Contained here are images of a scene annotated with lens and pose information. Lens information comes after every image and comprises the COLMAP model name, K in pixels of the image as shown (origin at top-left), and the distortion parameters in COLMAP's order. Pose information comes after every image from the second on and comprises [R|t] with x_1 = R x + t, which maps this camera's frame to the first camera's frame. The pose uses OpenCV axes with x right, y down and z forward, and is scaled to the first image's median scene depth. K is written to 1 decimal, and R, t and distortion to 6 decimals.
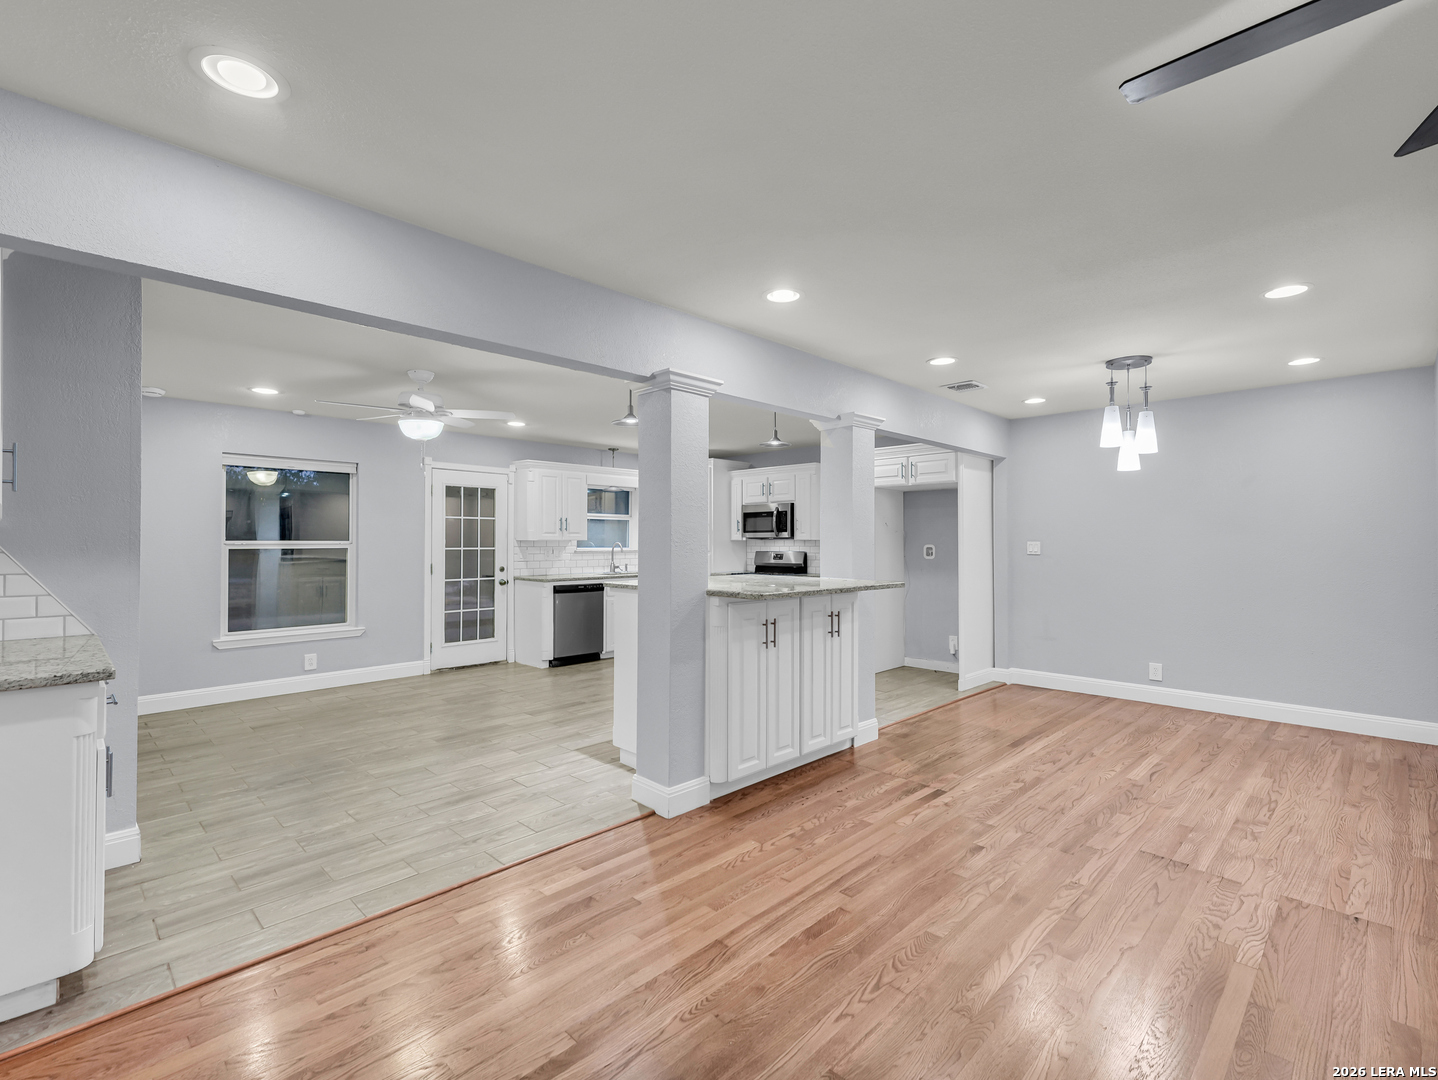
lens RADIAL K [[663.4, 0, 708.8], [0, 663.4, 537.1], [0, 0, 1]] dist [0.008674, -0.004219]
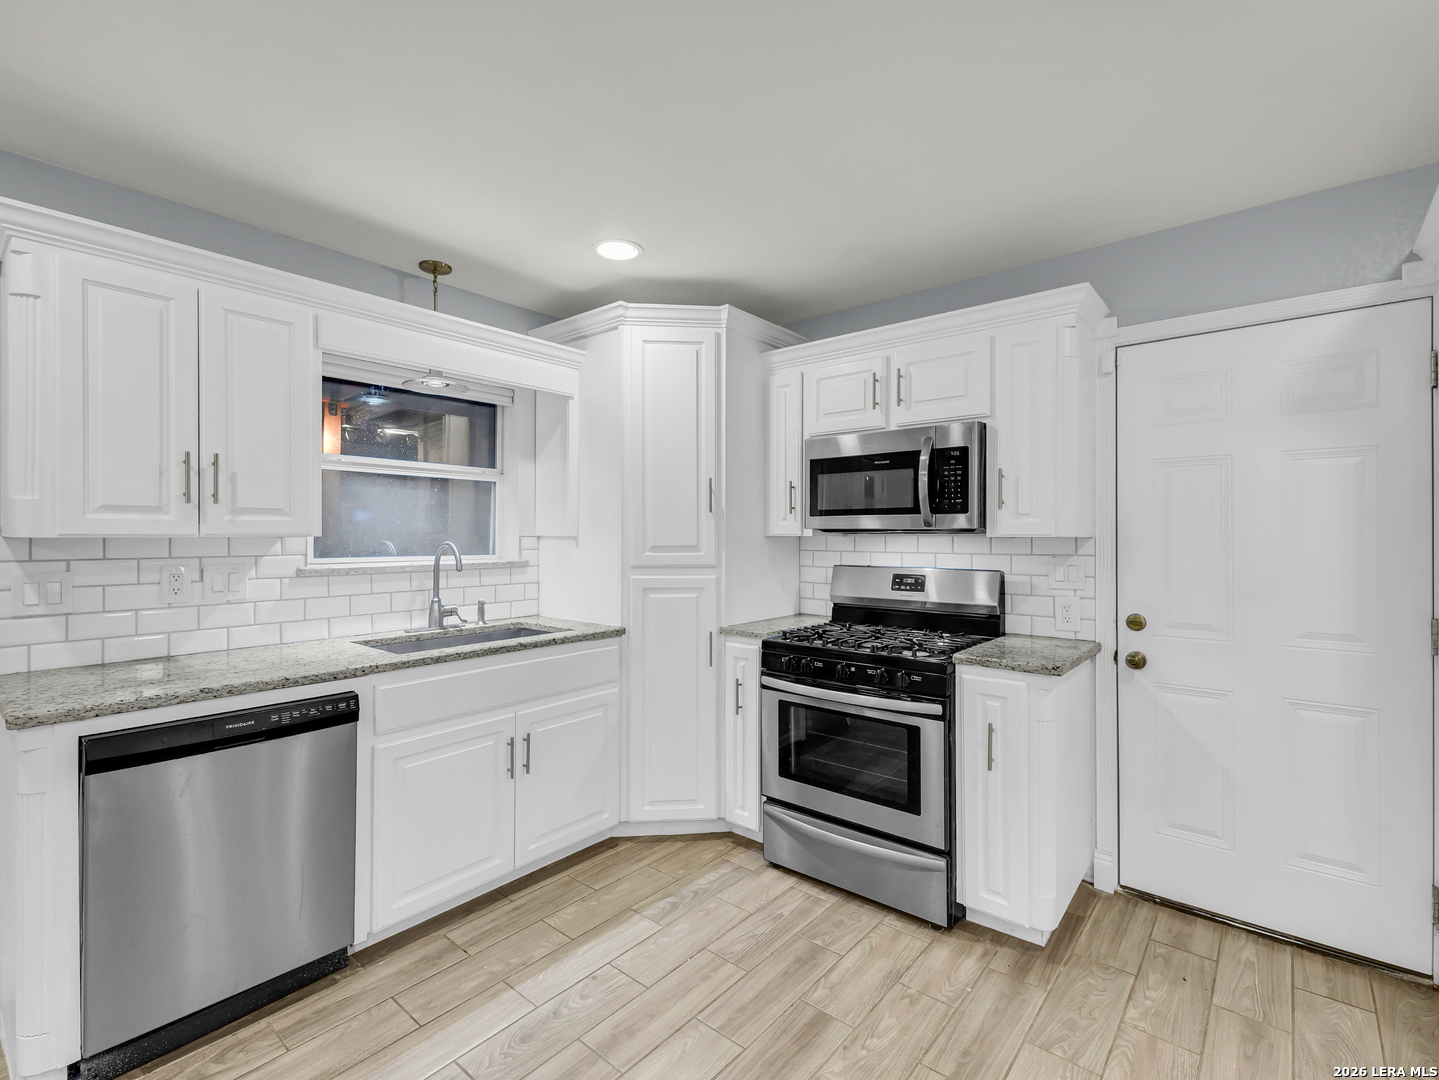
lens RADIAL K [[663.9, 0, 717.6], [0, 663.9, 527.9], [0, 0, 1]] dist [0.008674, -0.004219]
pose [[0.995258, 0.003396, 0.097210, -0.038241], [-0.003671, 0.999990, 0.002647, -0.000645], [-0.097200, -0.002991, 0.995260, 0.768660]]
